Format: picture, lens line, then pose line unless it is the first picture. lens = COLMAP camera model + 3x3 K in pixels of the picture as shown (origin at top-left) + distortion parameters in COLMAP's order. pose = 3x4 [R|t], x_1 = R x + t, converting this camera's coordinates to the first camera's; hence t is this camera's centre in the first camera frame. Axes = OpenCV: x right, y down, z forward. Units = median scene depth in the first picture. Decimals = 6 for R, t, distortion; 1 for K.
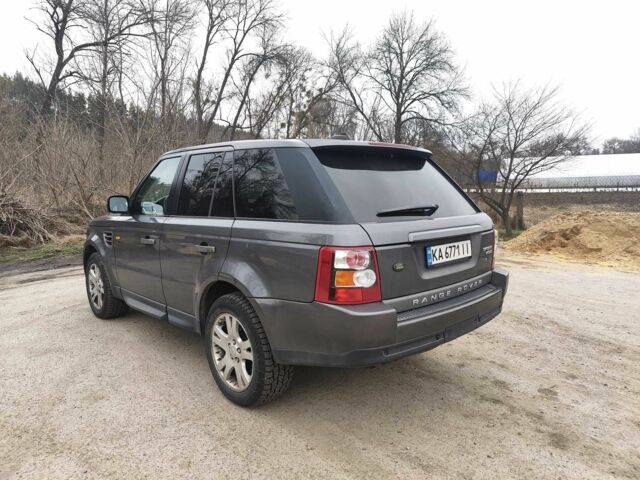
lens RADIAL K [[441.6, 0, 321.5], [0, 441.6, 242.5], [0, 0, 1]] dist [0.041390, -0.039857]
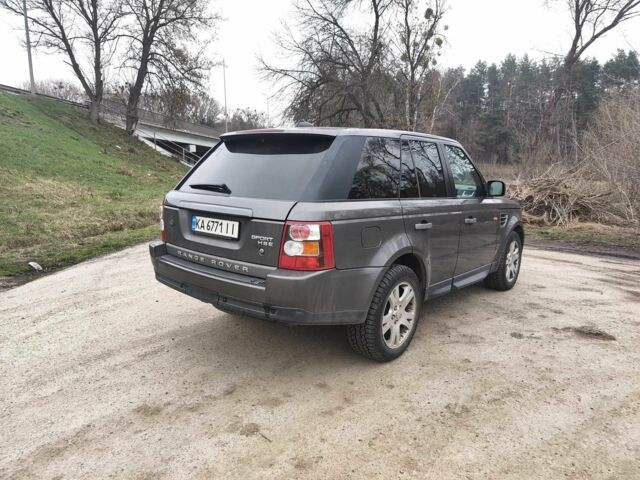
lens RADIAL K [[441.6, 0, 322.2], [0, 441.6, 241.2], [0, 0, 1]] dist [0.041390, -0.039857]
pose [[0.120055, 0.169296, -0.978226, 1.052525], [-0.147306, 0.977483, 0.151089, -0.111467], [0.981778, 0.125959, 0.142290, 0.824030]]
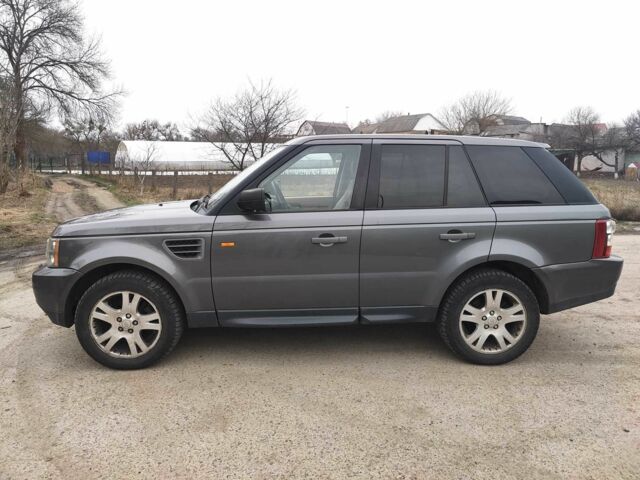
lens RADIAL K [[441.6, 0, 320.7], [0, 441.6, 227.5], [0, 0, 1]] dist [0.041390, -0.039857]
pose [[0.655054, -0.089075, 0.750313, -1.066544], [0.083791, 0.995466, 0.045026, -0.068977], [-0.750921, 0.033374, 0.659548, 0.450970]]
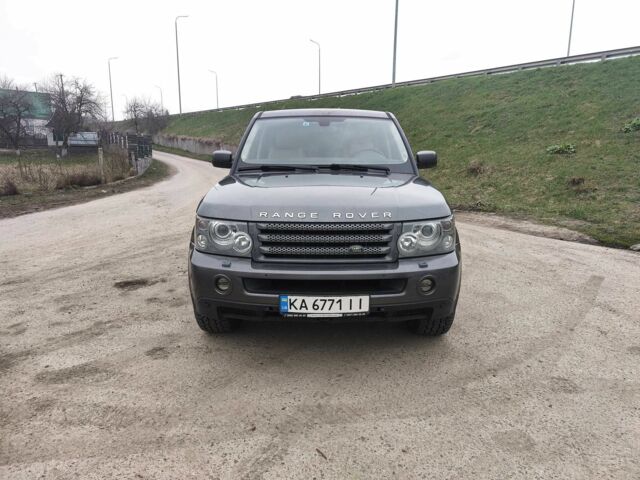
lens RADIAL K [[441.6, 0, 319.8], [0, 441.6, 239.3], [0, 0, 1]] dist [0.041390, -0.039857]
pose [[-0.719353, -0.140323, 0.680324, -1.106933], [0.089271, 0.952588, 0.290872, -0.254520], [-0.688884, 0.269973, -0.672721, 2.107715]]
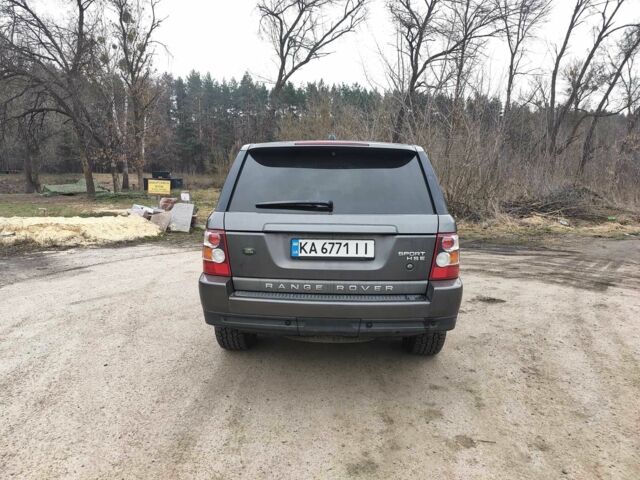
lens RADIAL K [[441.6, 0, 316.3], [0, 441.6, 239.1], [0, 0, 1]] dist [0.041390, -0.039857]
pose [[0.699714, 0.101624, -0.707158, 0.721160], [-0.102255, 0.993886, 0.041650, -0.027639], [0.707067, 0.043167, 0.705827, 0.193298]]
